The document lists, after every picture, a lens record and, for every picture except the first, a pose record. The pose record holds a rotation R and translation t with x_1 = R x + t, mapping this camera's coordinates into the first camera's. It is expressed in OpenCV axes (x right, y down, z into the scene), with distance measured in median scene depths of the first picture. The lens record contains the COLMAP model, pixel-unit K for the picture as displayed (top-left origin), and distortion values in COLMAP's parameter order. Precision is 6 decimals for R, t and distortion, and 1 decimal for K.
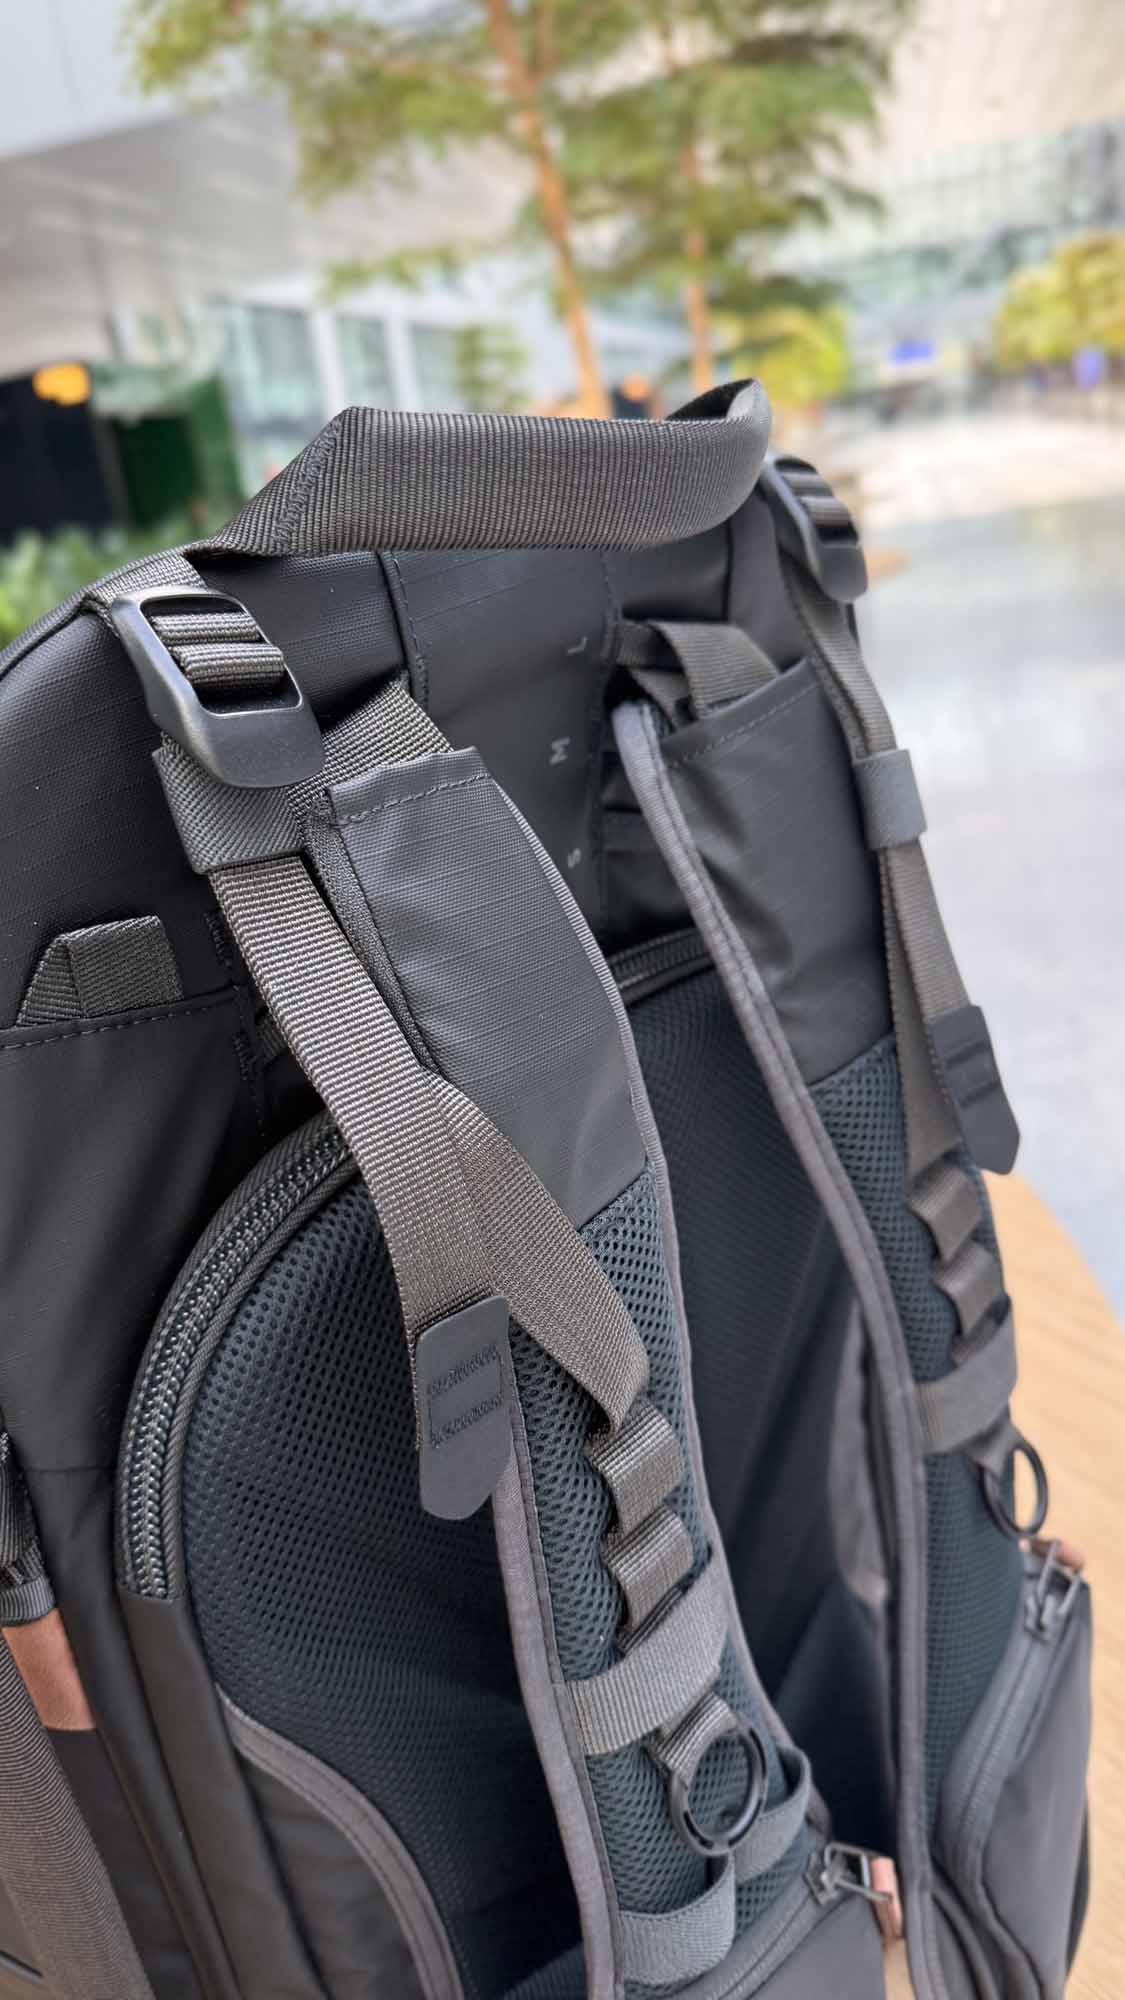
lens RADIAL K [[1448.6, 0, 562.5], [0, 1448.6, 1000.0], [0, 0, 1]] dist [0.022855, -0.072993]
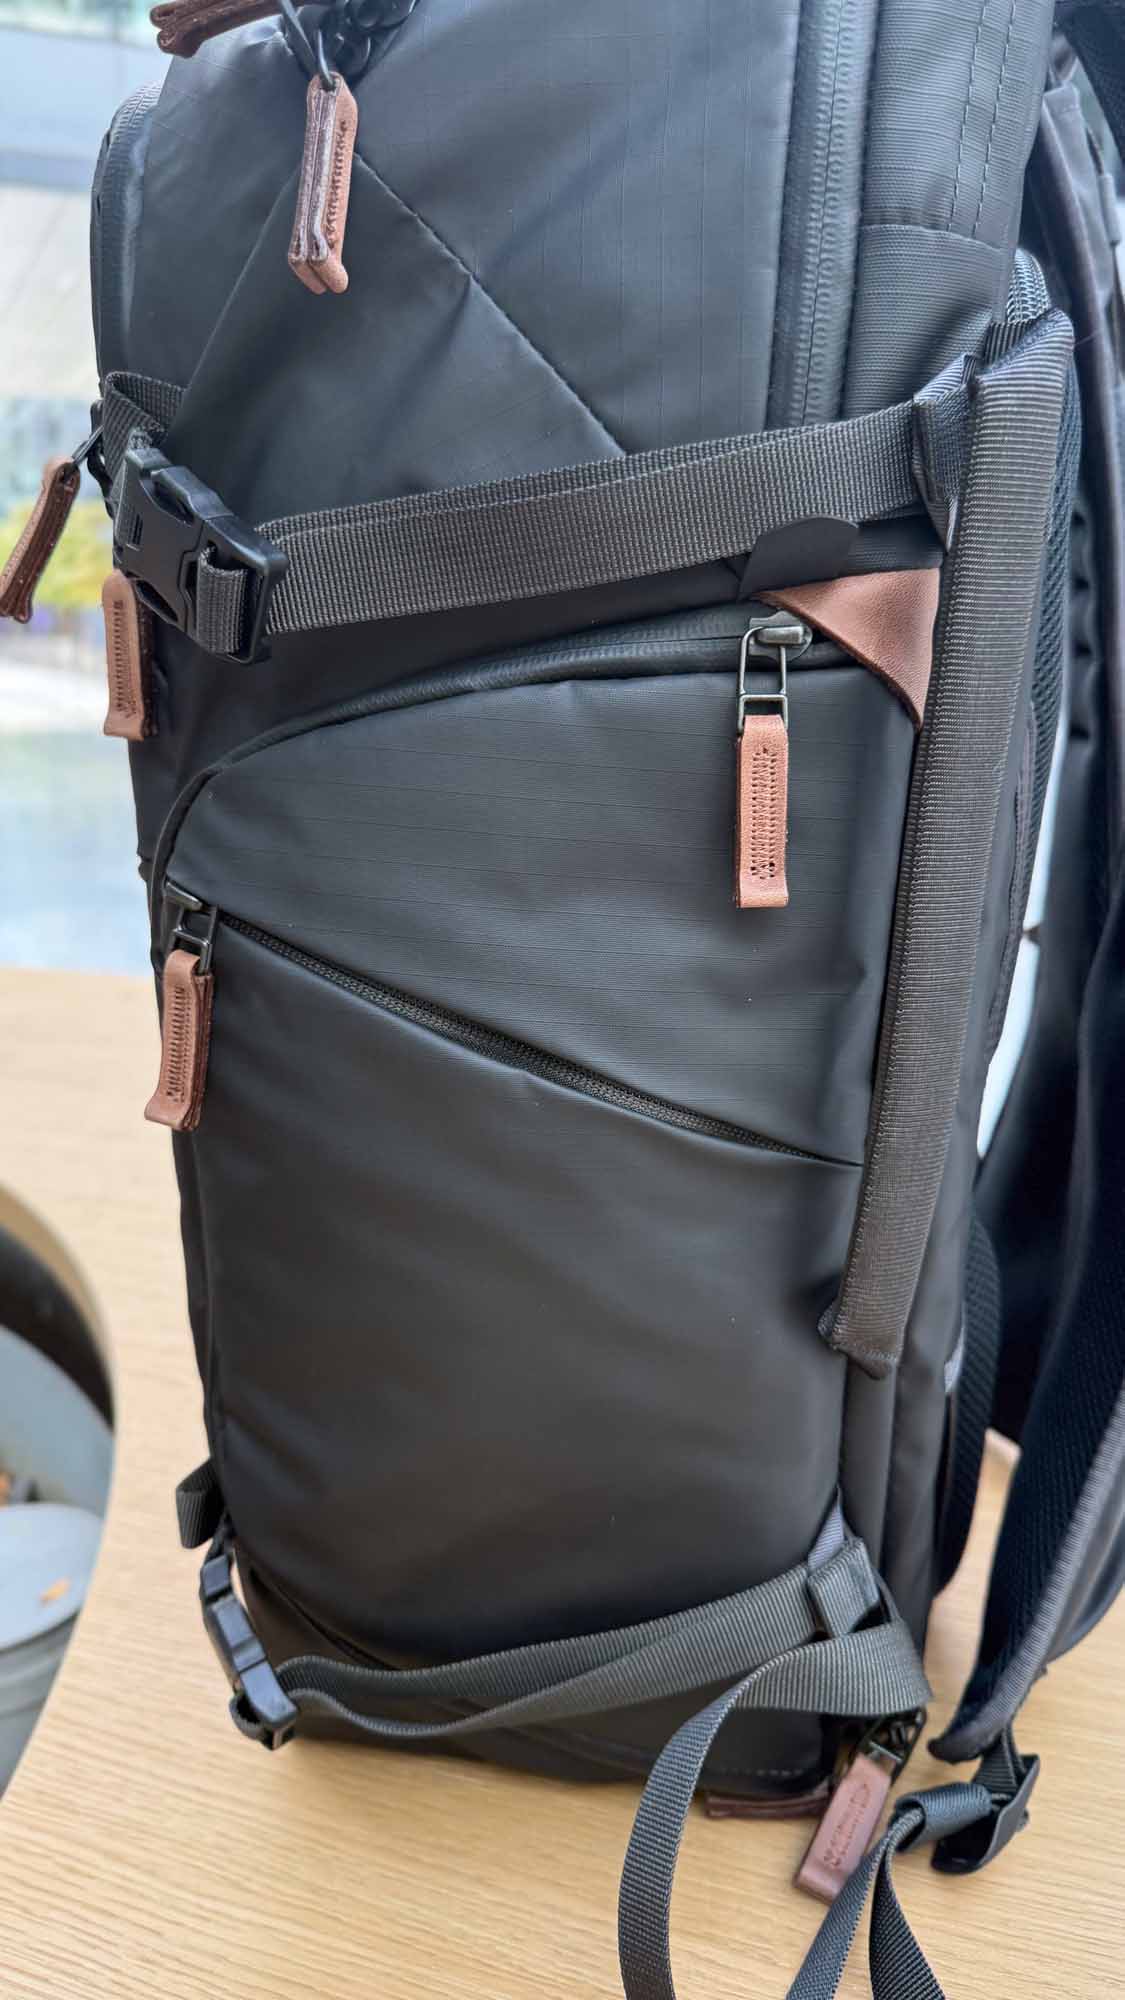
lens RADIAL K [[1436.0, 0, 562.5], [0, 1436.0, 1000.0], [0, 0, 1]] dist [0.032788, -0.066279]
pose [[0.773205, -0.008795, 0.634095, -1.092721], [0.113206, 0.985757, -0.124369, 0.742374], [-0.623970, 0.167947, 0.763188, 0.392364]]
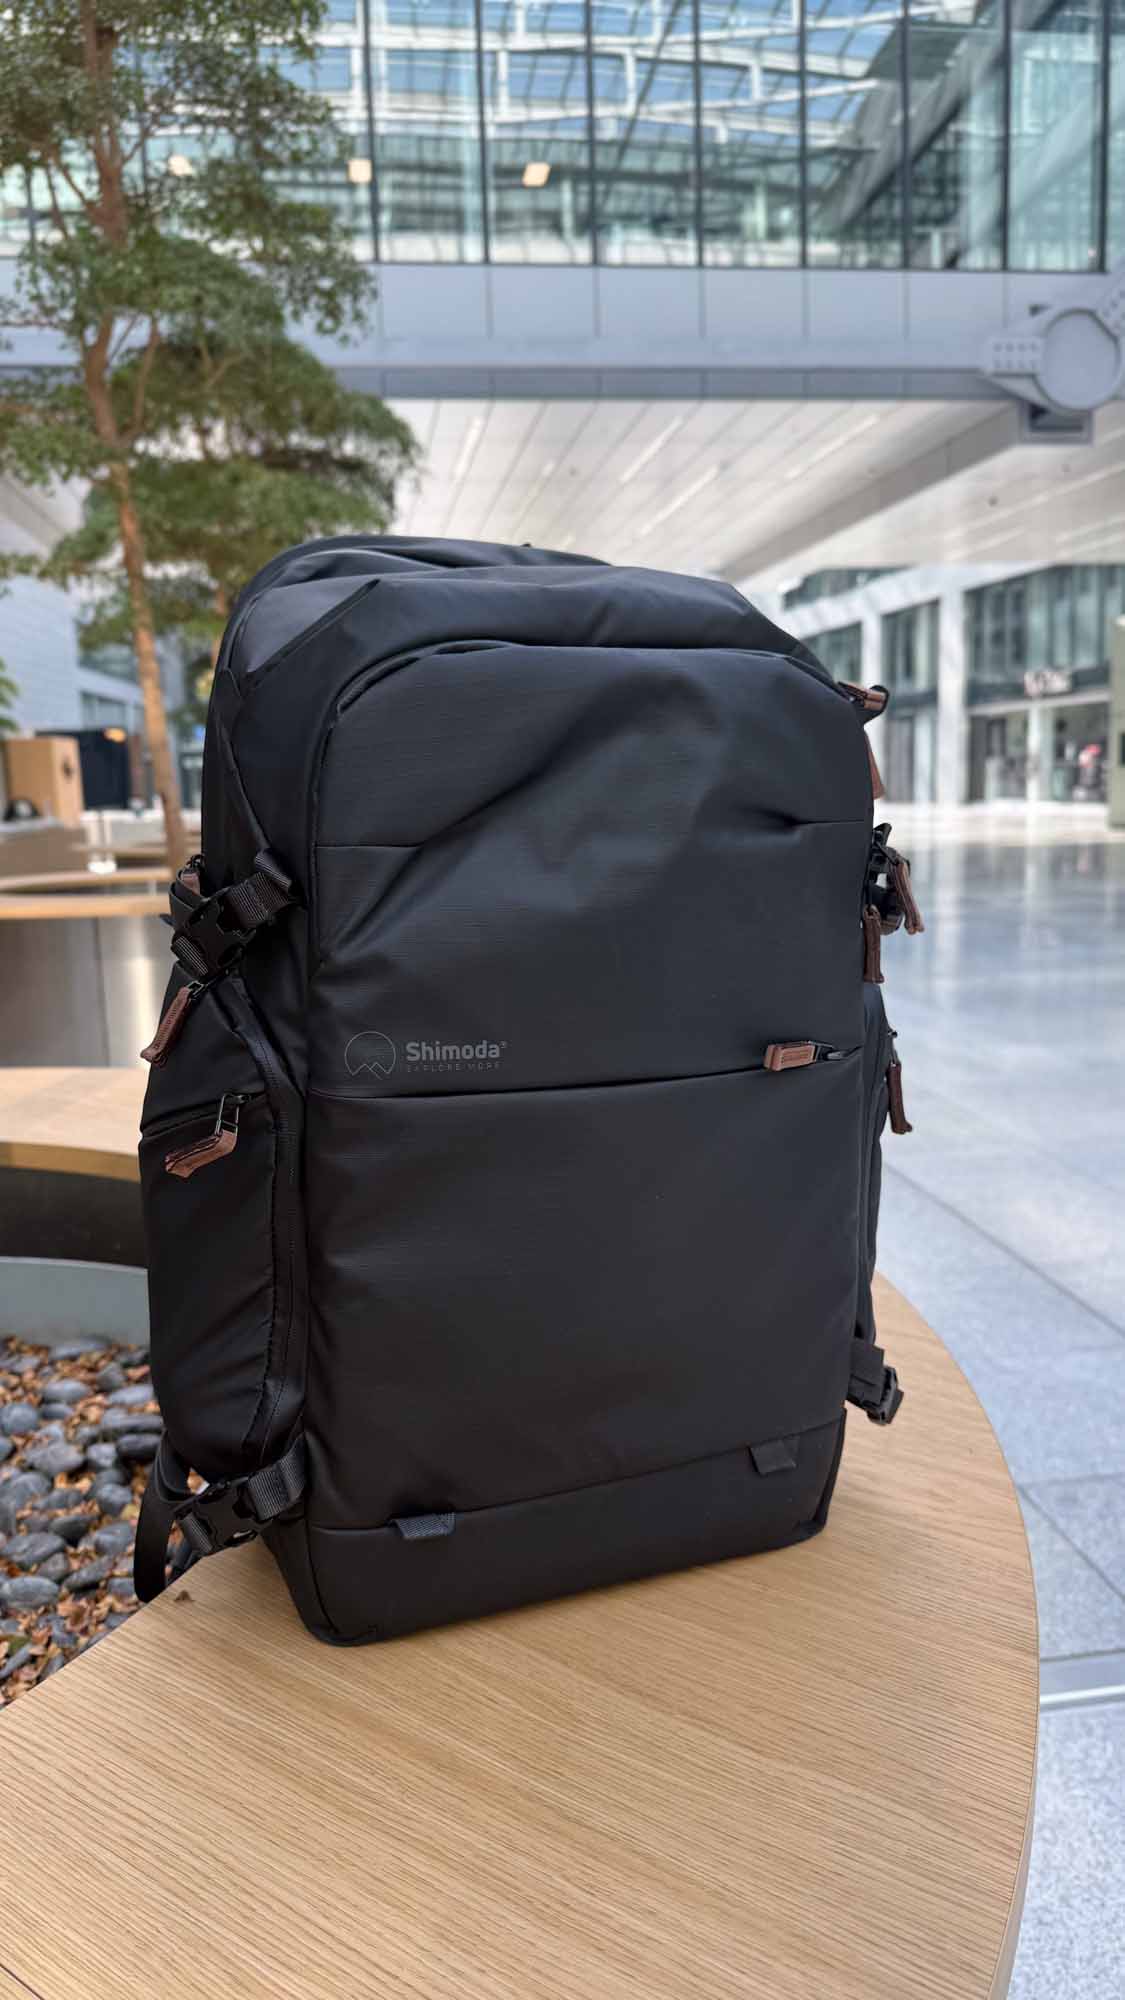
lens RADIAL K [[1433.1, 0, 559.9], [0, 1433.1, 1005.8], [0, 0, 1]] dist [0.041916, -0.069141]
pose [[0.929143, 0.065784, 0.363822, -1.081007], [0.021064, 0.973026, -0.229730, 0.915857], [-0.369121, 0.221116, 0.902695, -0.756319]]
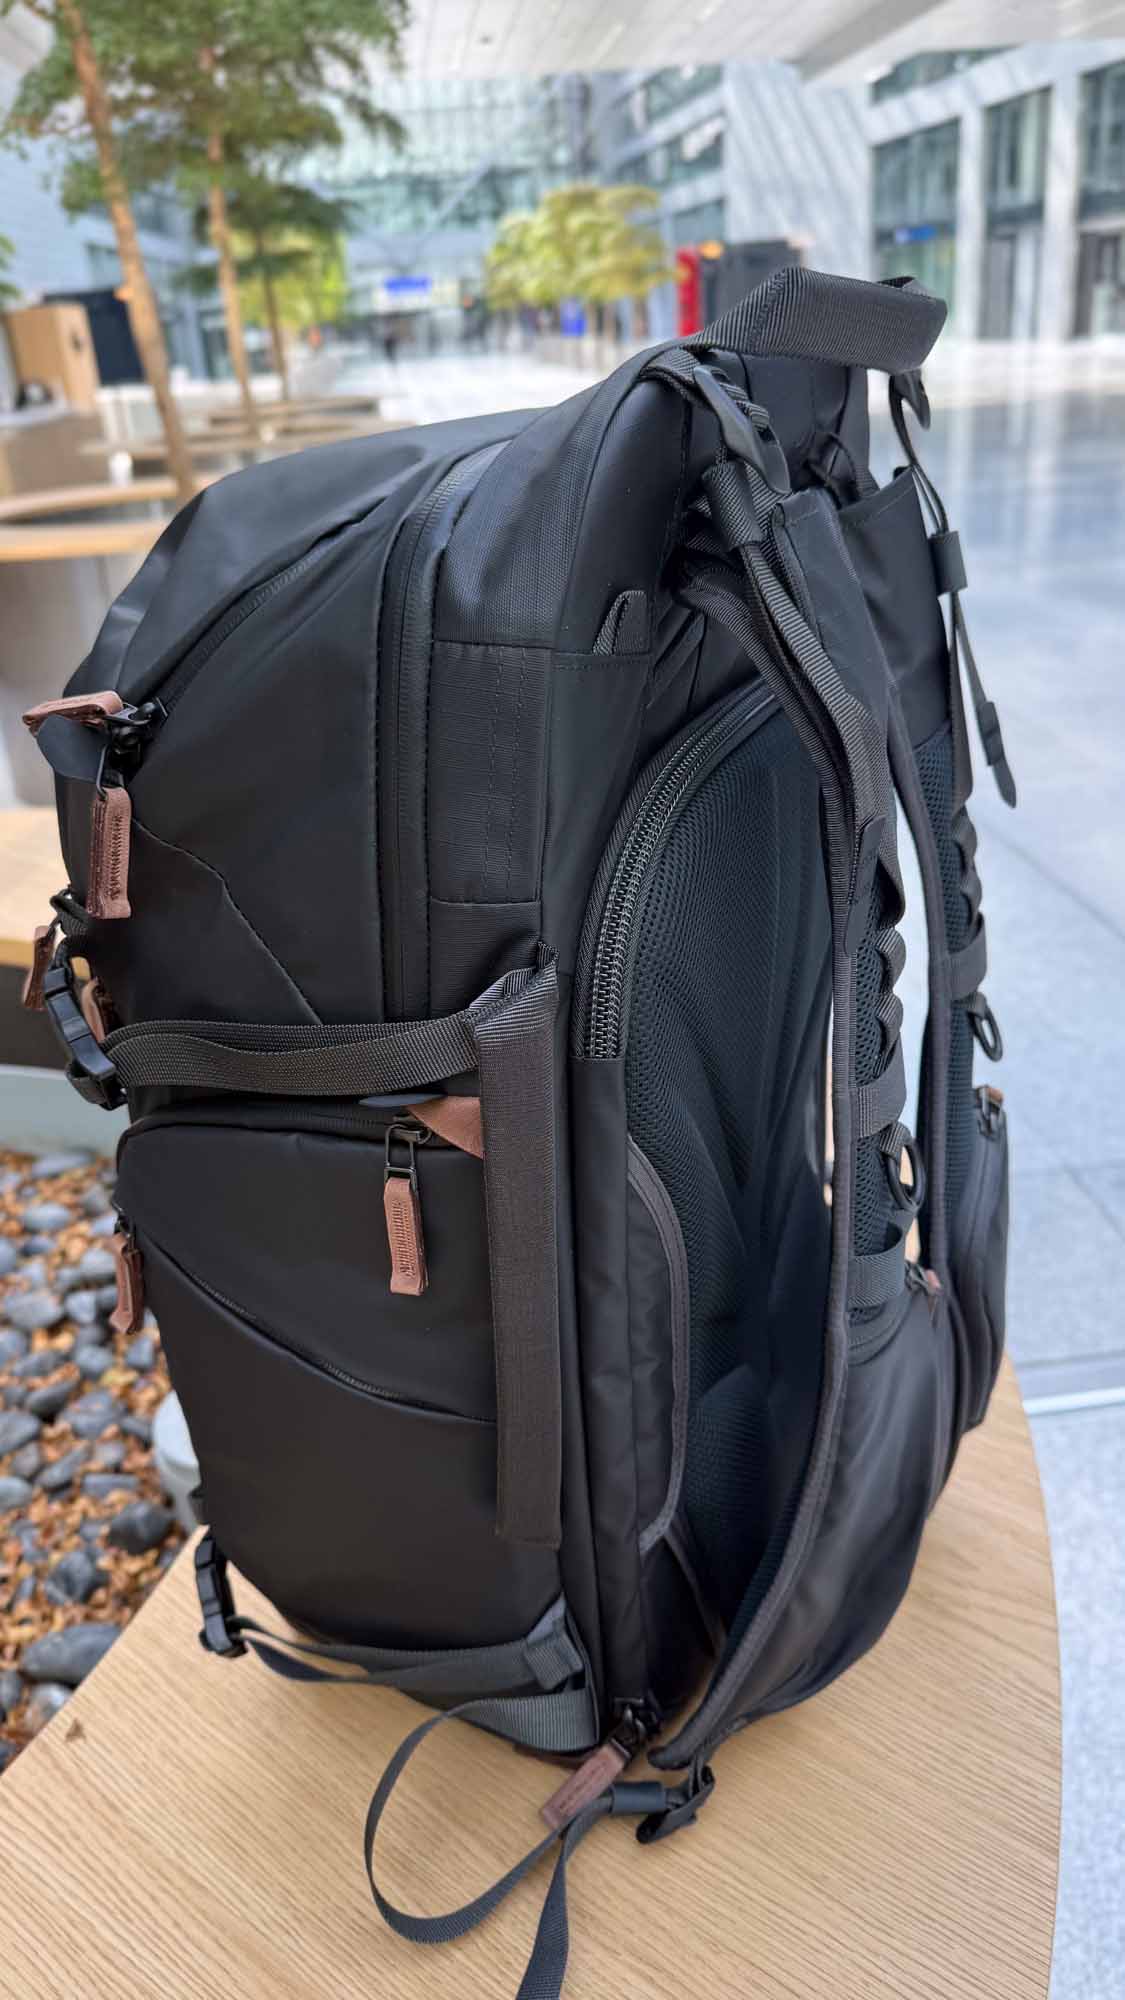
lens RADIAL K [[1436.0, 0, 562.5], [0, 1436.0, 1000.0], [0, 0, 1]] dist [0.032788, -0.066279]
pose [[0.944894, -0.056117, 0.322530, -0.709619], [0.041140, 0.997743, 0.053075, 0.235464], [-0.324780, -0.036881, 0.945070, -0.355864]]
